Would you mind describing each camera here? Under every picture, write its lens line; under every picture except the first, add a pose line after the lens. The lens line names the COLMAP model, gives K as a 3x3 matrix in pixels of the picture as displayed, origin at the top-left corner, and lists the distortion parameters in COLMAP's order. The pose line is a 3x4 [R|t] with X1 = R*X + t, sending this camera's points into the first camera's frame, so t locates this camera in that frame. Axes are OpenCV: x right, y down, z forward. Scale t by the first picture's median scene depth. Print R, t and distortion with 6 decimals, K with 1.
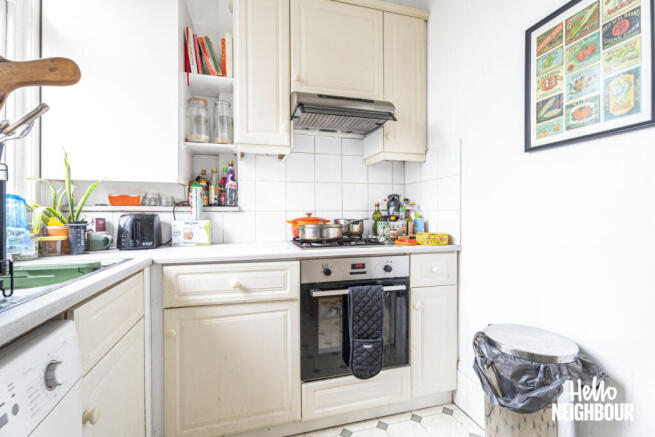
lens RADIAL K [[305.8, 0, 328.1], [0, 305.8, 213.1], [0, 0, 1]] dist [0.000728, -0.000165]
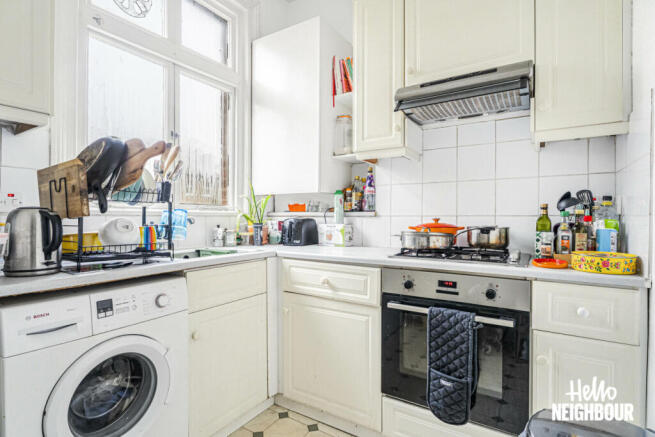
lens RADIAL K [[344.6, 0, 327.5], [0, 344.6, 218.5], [0, 0, 1]] dist [0.000214, 0.000014]
pose [[0.644684, 0.007591, -0.764411, 0.563893], [-0.001869, 0.999963, 0.008353, -0.008494], [0.764447, -0.003957, 0.644675, 0.153131]]
